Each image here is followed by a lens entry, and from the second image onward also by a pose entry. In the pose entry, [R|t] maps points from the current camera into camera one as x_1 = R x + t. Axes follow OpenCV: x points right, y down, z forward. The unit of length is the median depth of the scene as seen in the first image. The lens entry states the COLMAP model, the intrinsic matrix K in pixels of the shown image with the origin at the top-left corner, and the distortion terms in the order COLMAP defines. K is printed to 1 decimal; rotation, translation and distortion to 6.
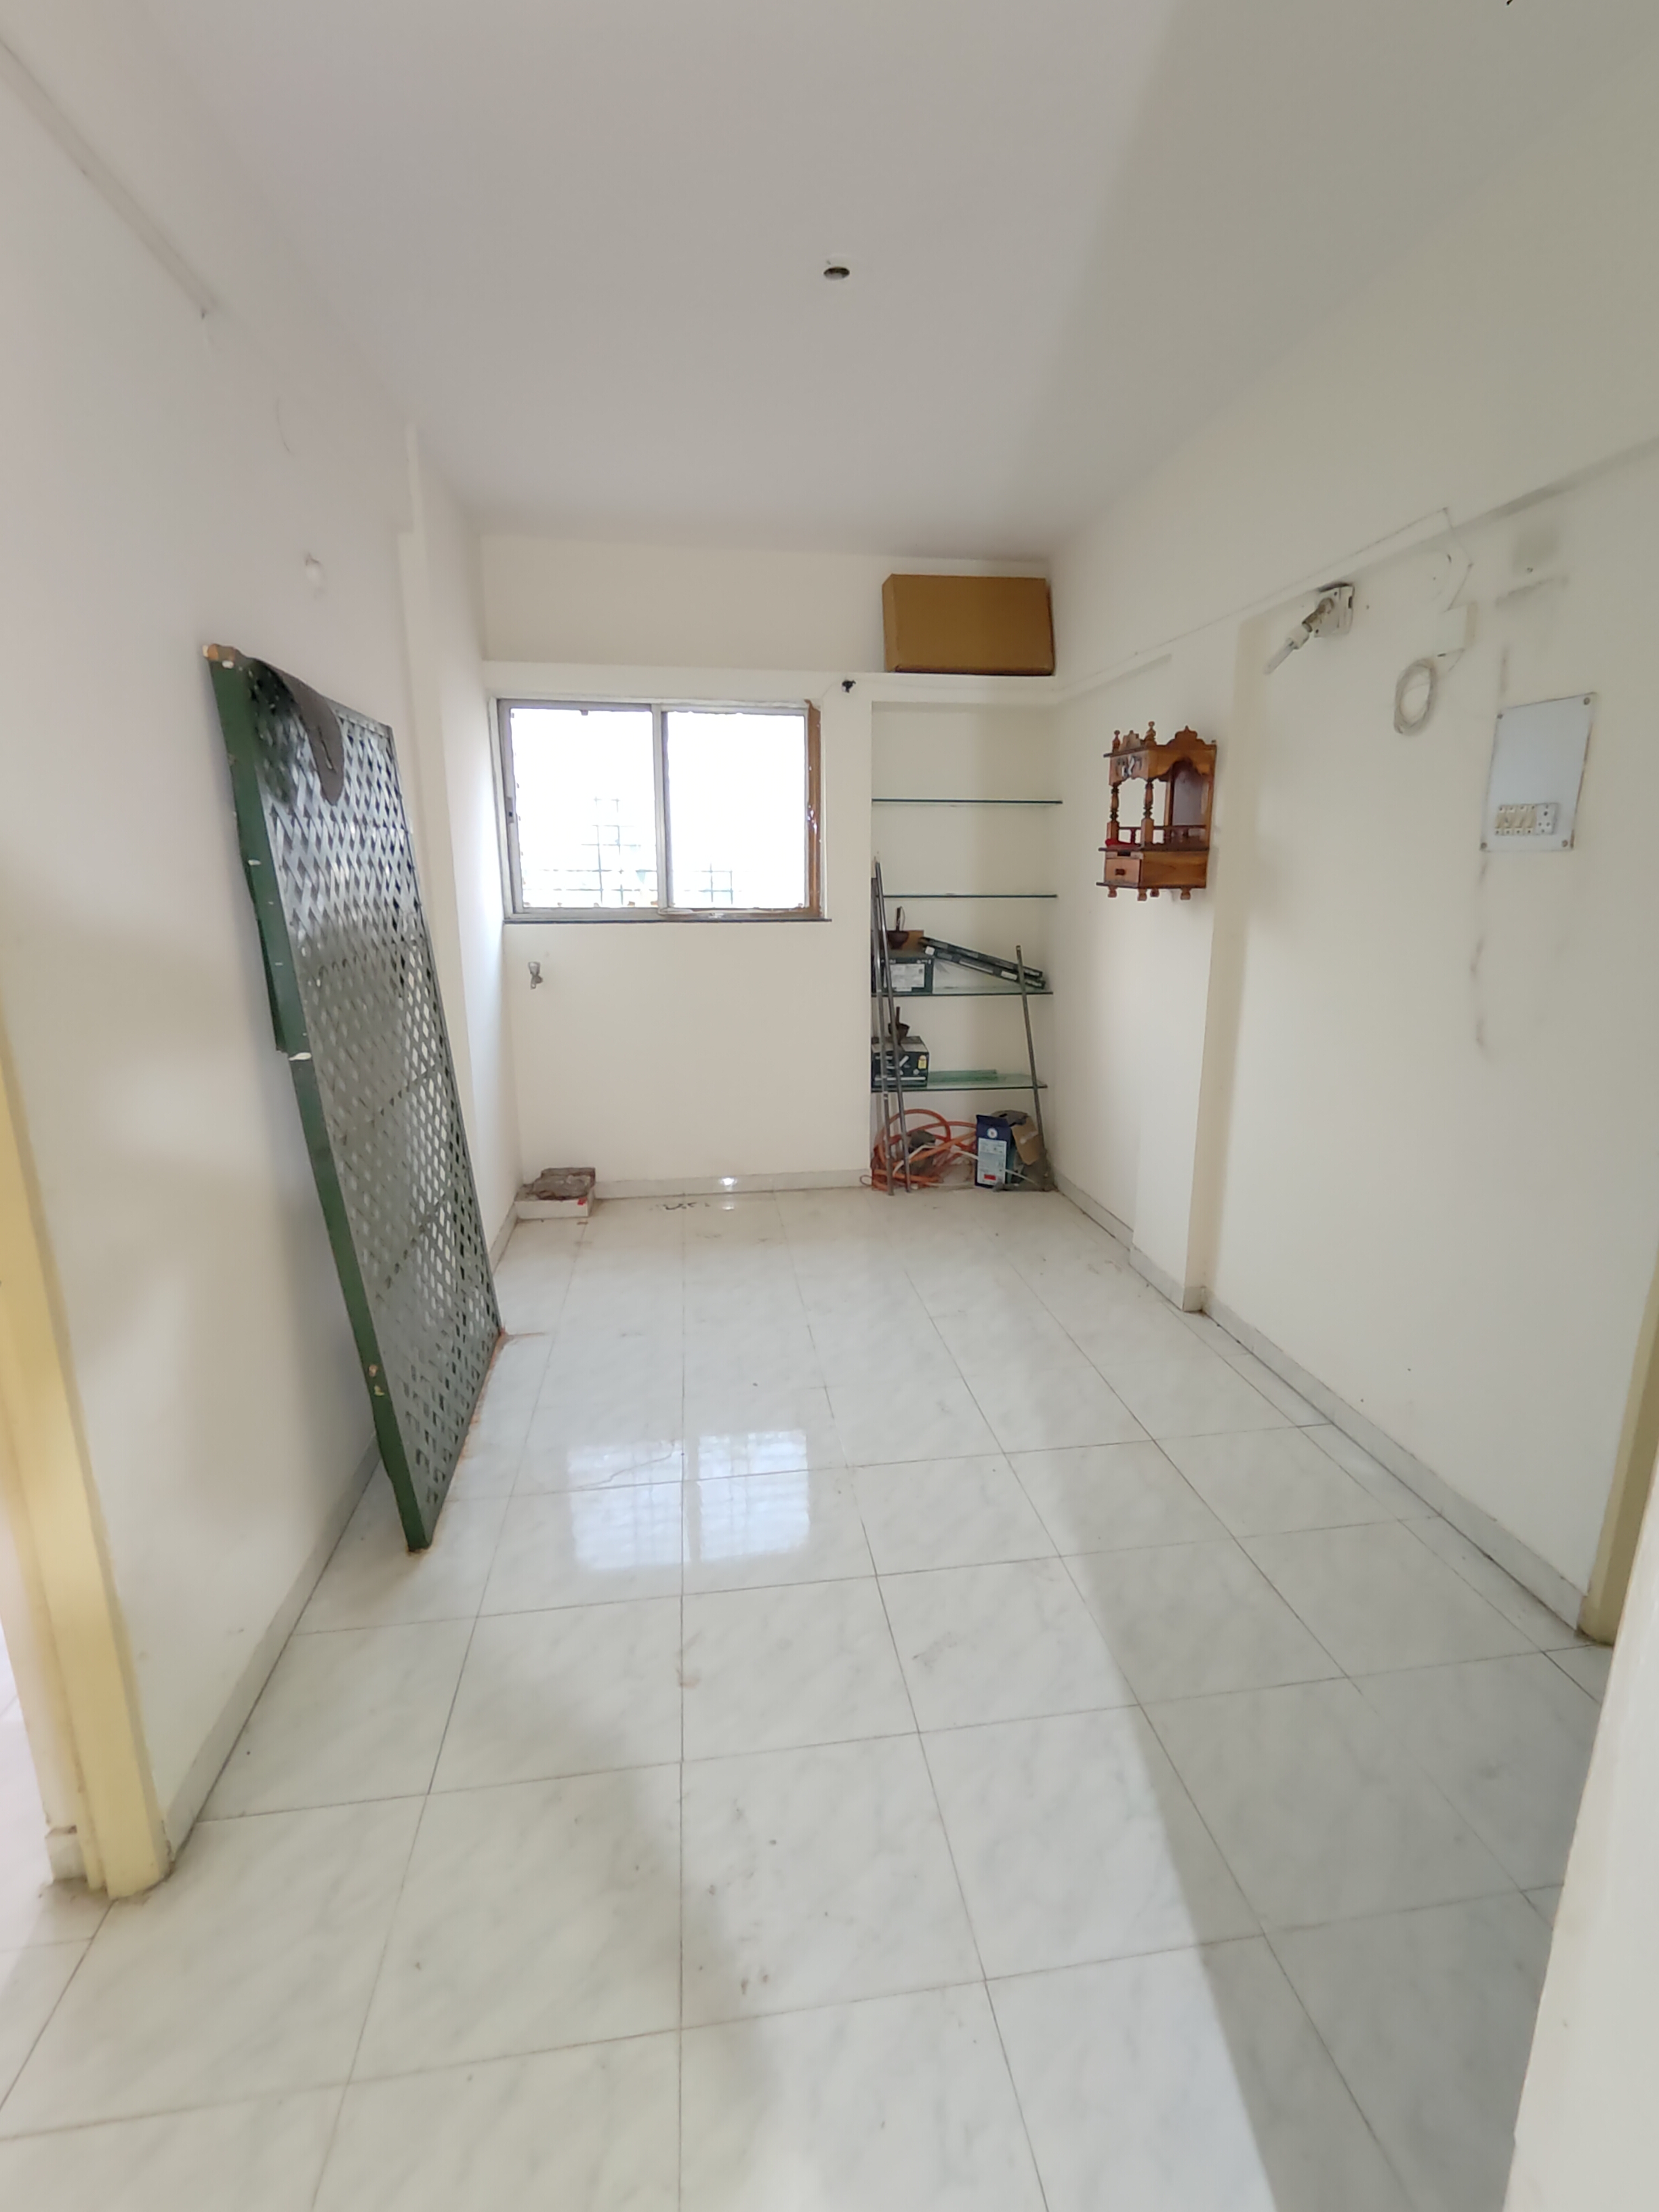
lens RADIAL K [[1017.0, 0, 839.4], [0, 1017.0, 1115.8], [0, 0, 1]] dist [0.000337, 0.000679]
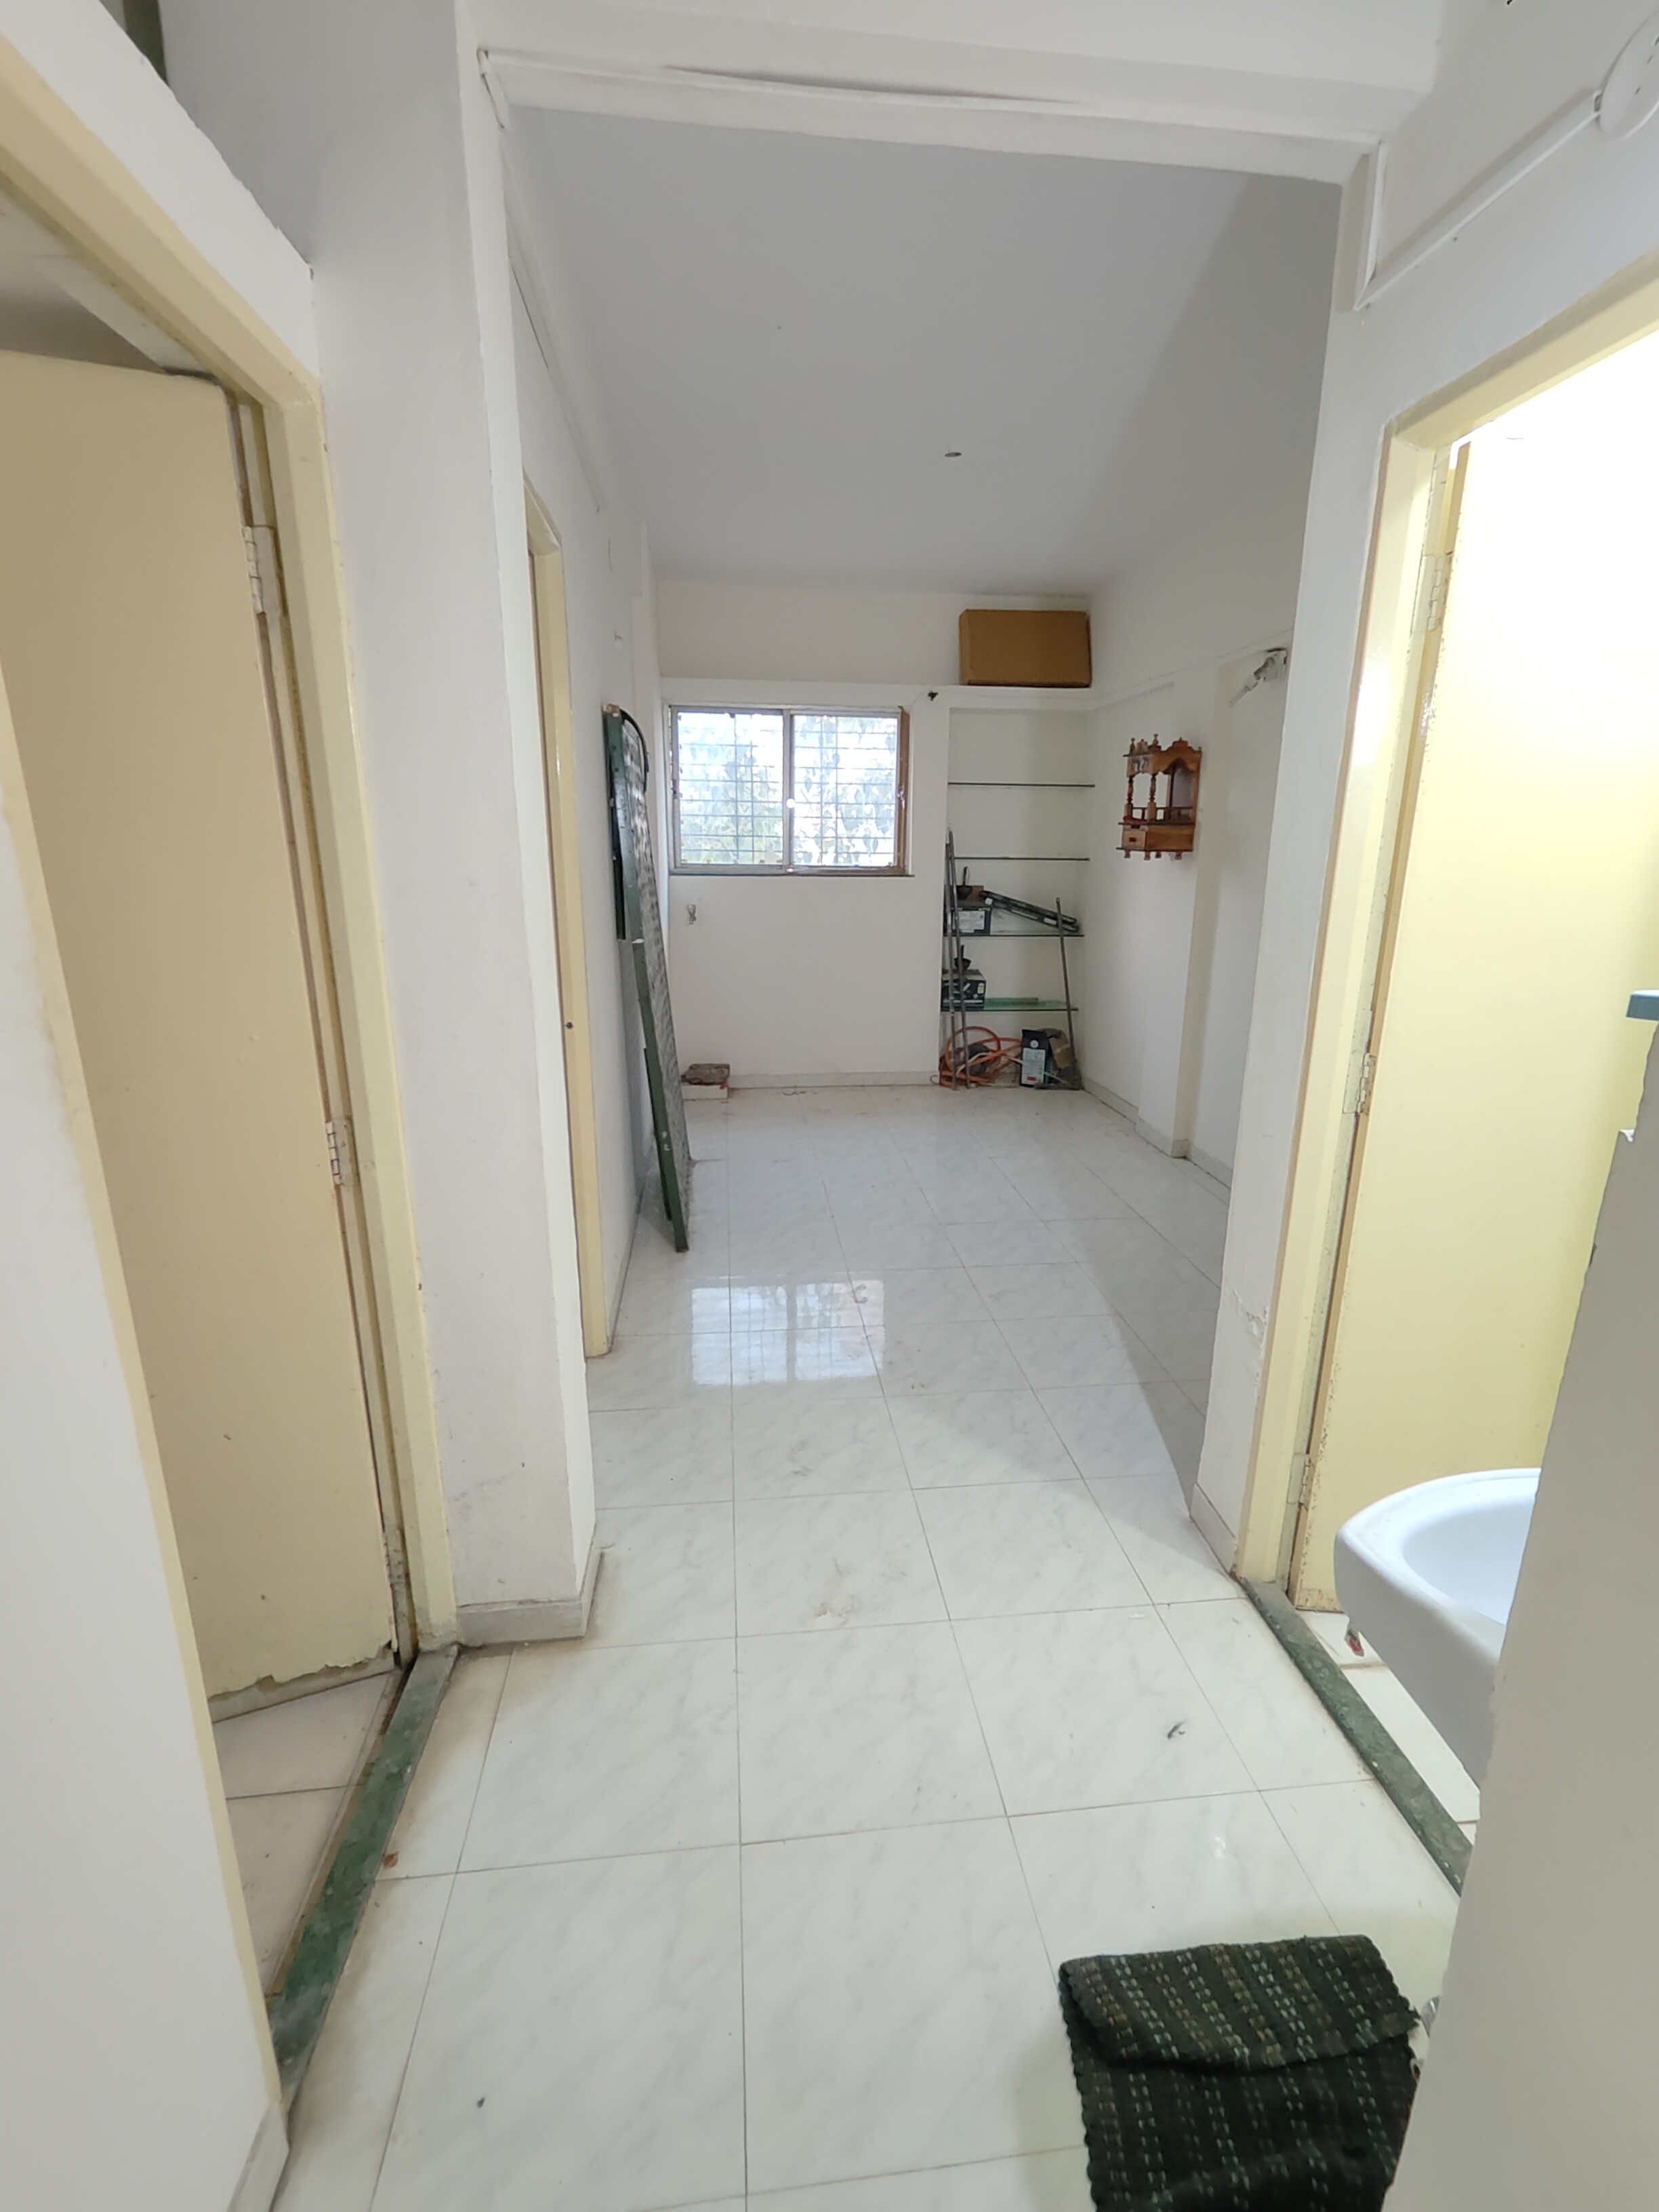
lens RADIAL K [[1017.0, 0, 839.4], [0, 1017.0, 1115.8], [0, 0, 1]] dist [0.000337, 0.000679]
pose [[0.999349, 0.017909, -0.031322, -0.056844], [-0.017056, 0.999482, 0.027294, 0.079984], [0.031794, -0.026742, 0.999137, -0.310328]]
